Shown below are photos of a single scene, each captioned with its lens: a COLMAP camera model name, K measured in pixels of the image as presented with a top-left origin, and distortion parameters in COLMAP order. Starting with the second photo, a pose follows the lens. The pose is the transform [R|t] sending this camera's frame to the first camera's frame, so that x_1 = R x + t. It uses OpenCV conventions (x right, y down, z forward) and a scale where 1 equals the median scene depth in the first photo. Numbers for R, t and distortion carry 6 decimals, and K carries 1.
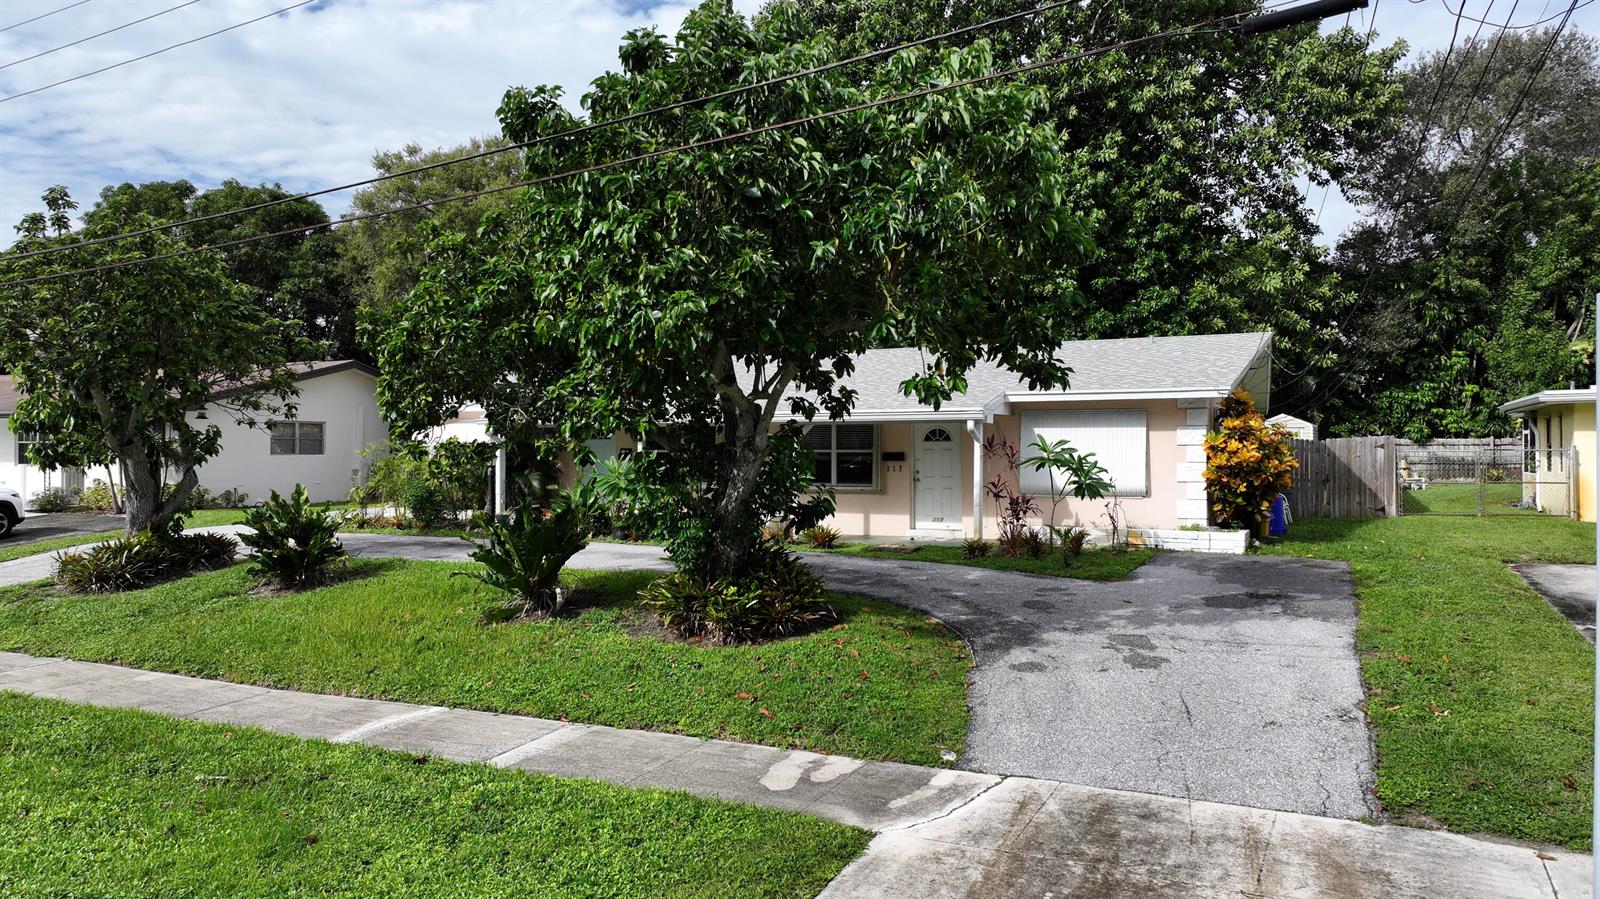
lens RADIAL K [[1125.0, 0, 800.0], [0, 1125.0, 449.5], [0, 0, 1]] dist [0.030150, 0.001036]
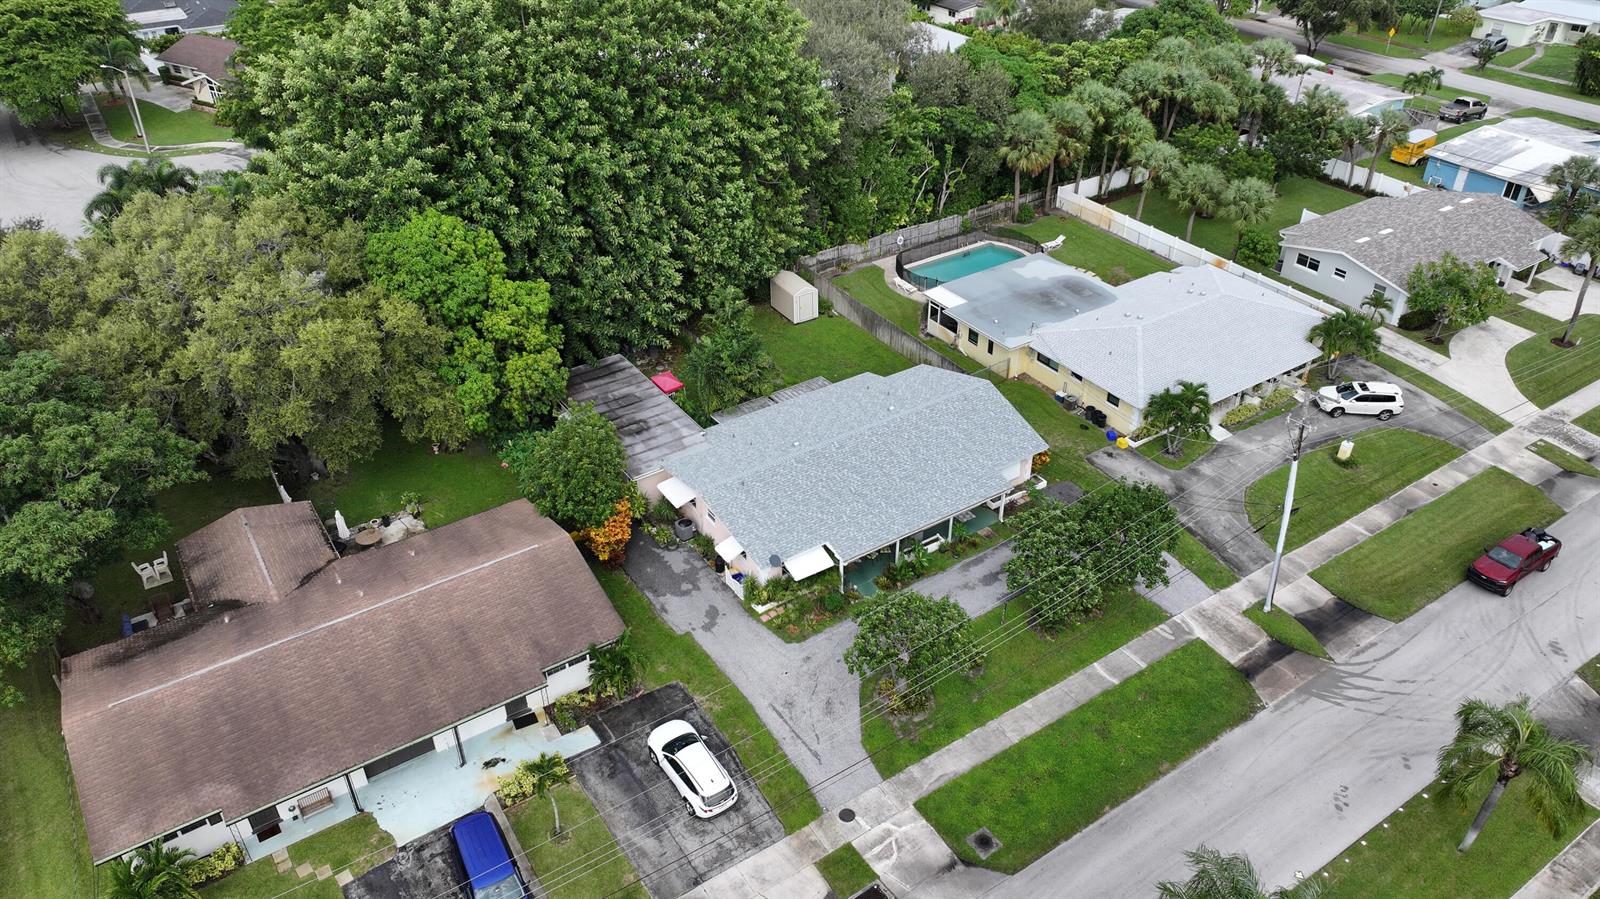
lens RADIAL K [[1118.2, 0, 803.7], [0, 1118.2, 447.3], [0, 0, 1]] dist [0.002842, 0.003761]
pose [[0.530615, -0.474257, 0.702516, -1.511942], [0.000702, 0.829062, 0.559156, -1.256386], [-0.847613, -0.296203, 0.440246, 0.102429]]
